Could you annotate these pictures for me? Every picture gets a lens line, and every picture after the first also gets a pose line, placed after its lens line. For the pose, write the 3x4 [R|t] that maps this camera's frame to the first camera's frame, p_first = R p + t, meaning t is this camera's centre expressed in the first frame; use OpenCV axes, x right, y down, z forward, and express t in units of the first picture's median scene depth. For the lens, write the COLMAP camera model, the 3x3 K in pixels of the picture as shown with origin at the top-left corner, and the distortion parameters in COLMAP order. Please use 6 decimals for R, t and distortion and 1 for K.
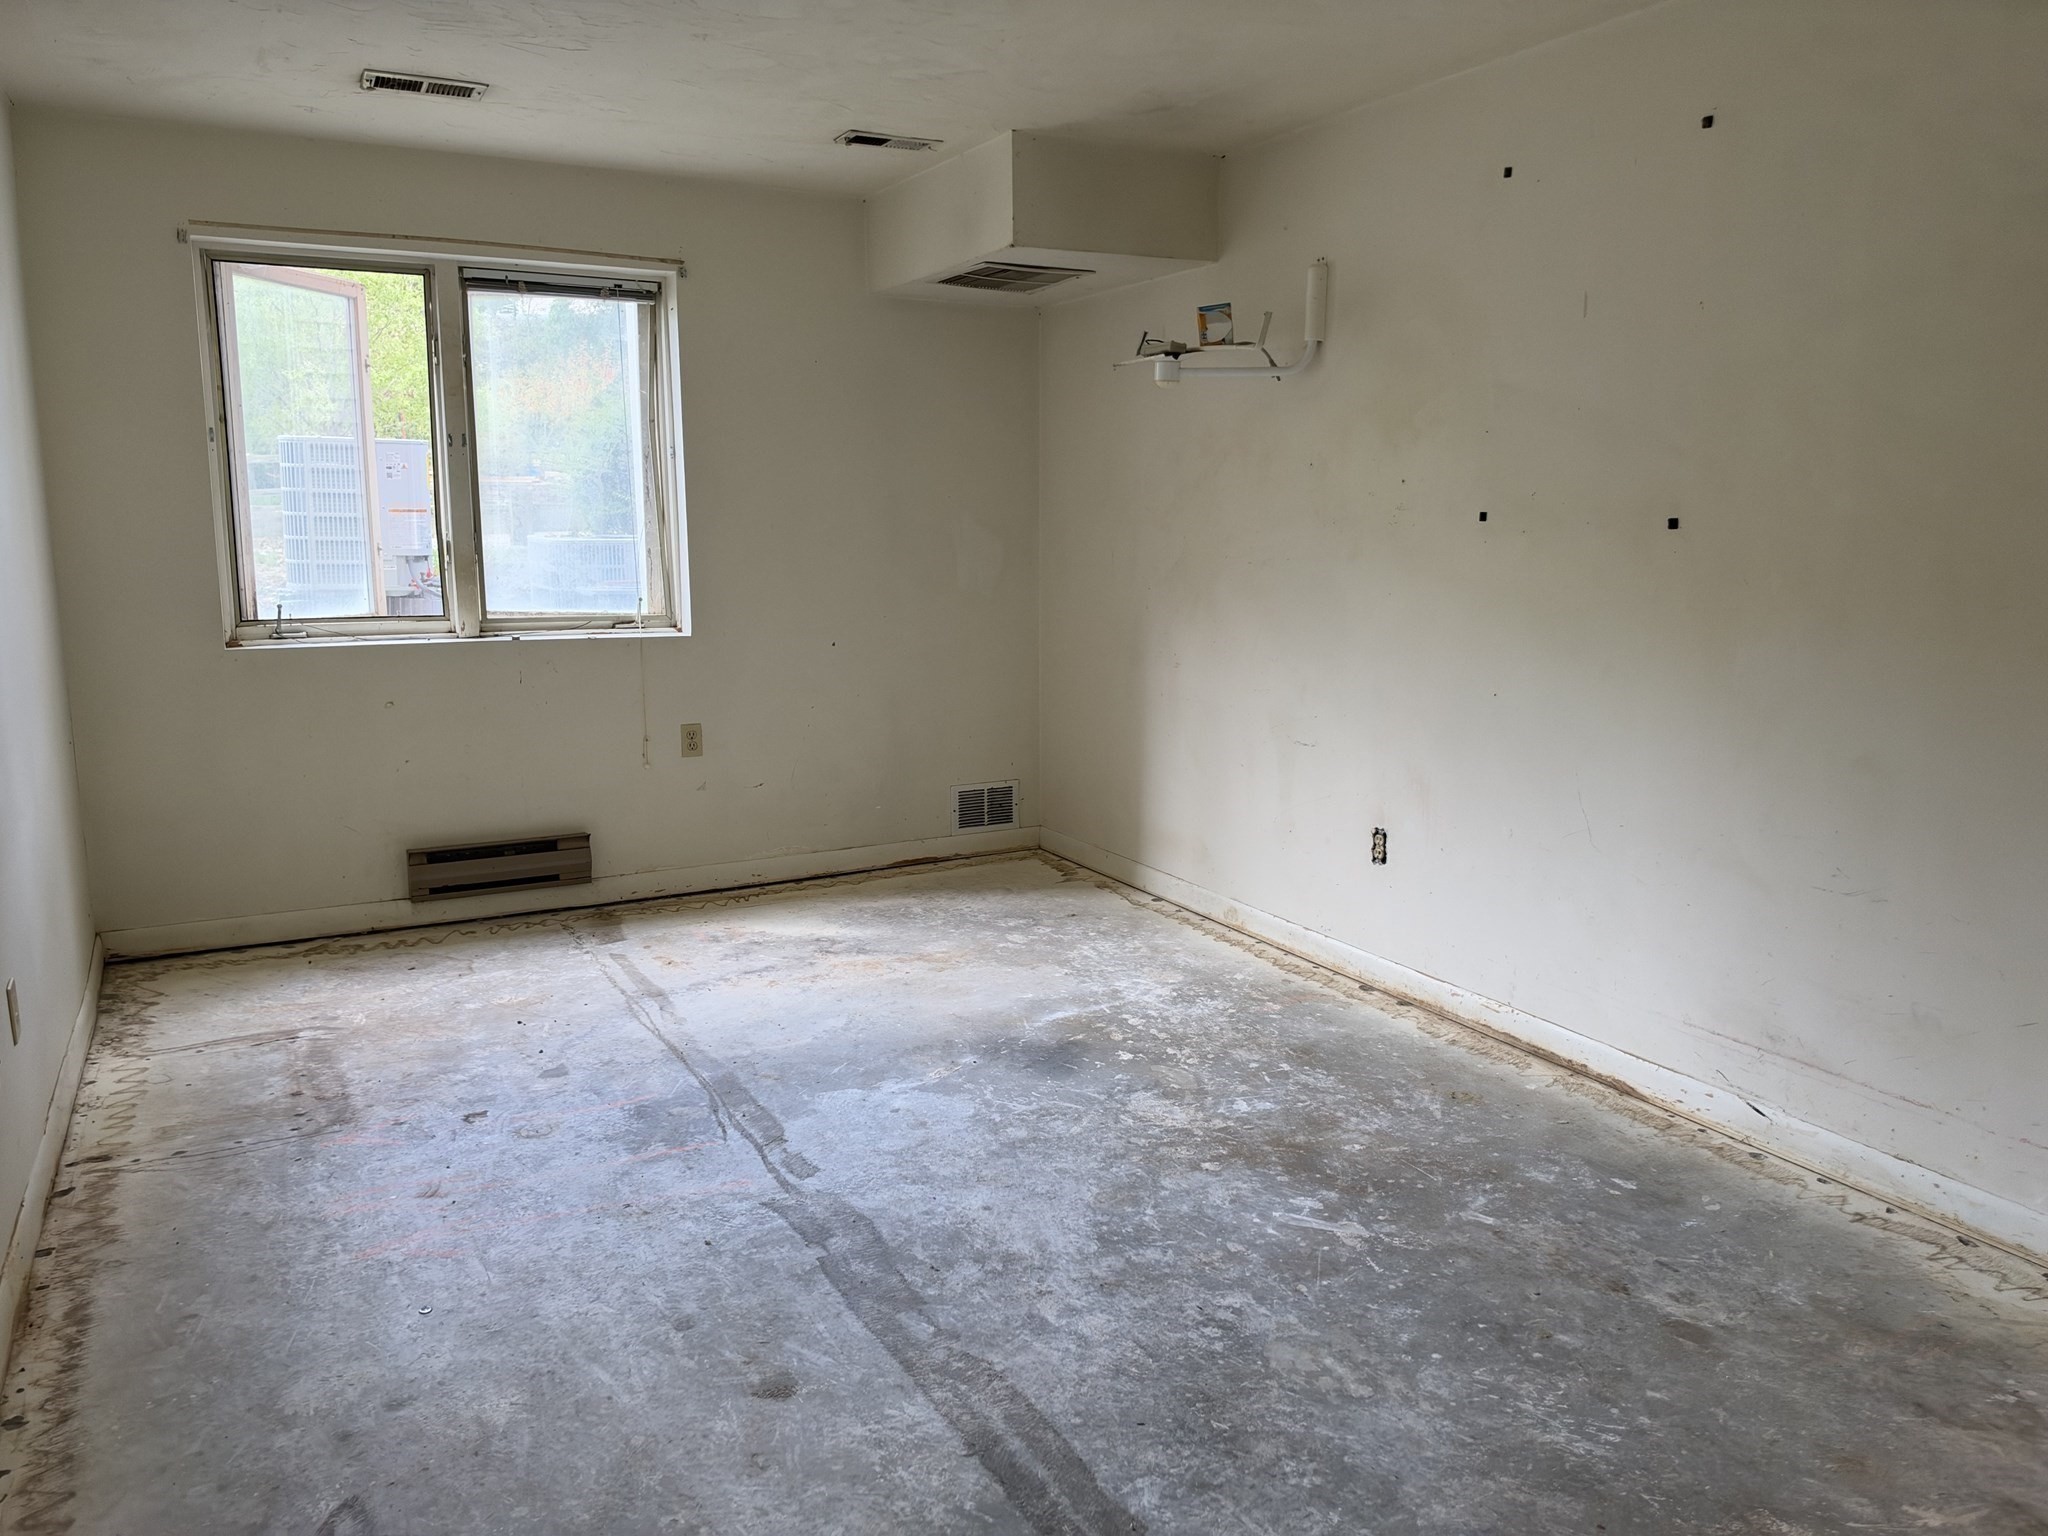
lens RADIAL K [[1526.7, 0, 1024.0], [0, 1526.7, 768.0], [0, 0, 1]] dist [0.150282, -0.325786]
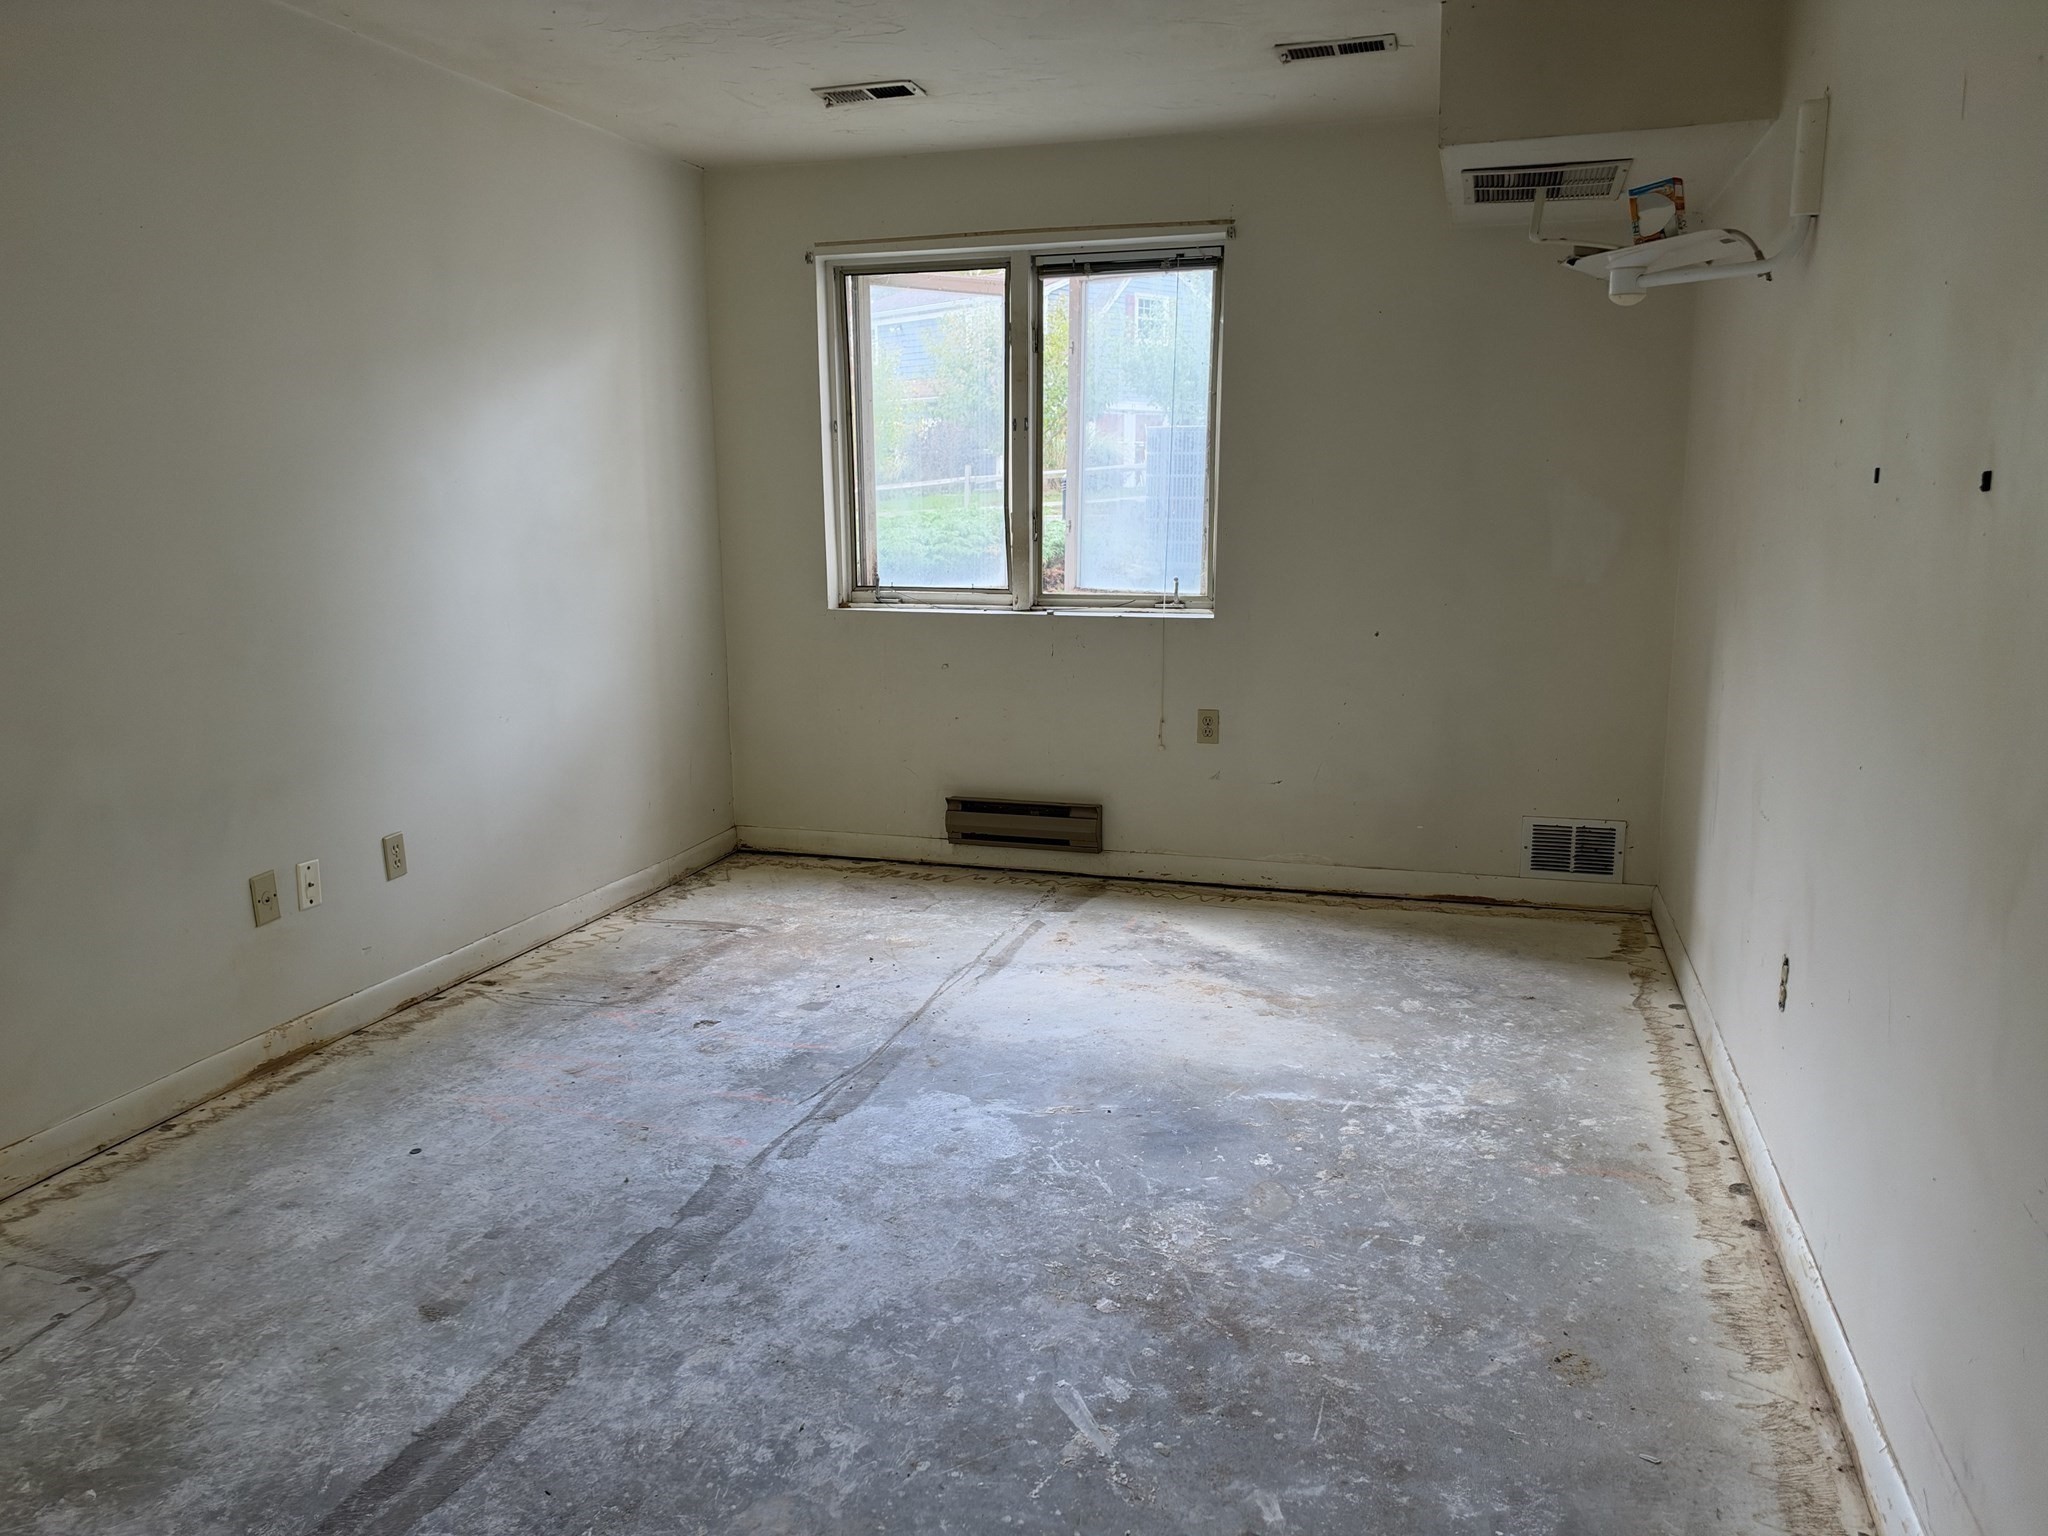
lens RADIAL K [[1495.3, 0, 966.4], [0, 1495.3, 785.3], [0, 0, 1]] dist [0.182958, -0.398521]
pose [[0.688218, 0.132990, -0.713211, 0.425175], [-0.113268, 0.990697, 0.075433, -0.042377], [0.716607, 0.028870, 0.696879, 0.278849]]
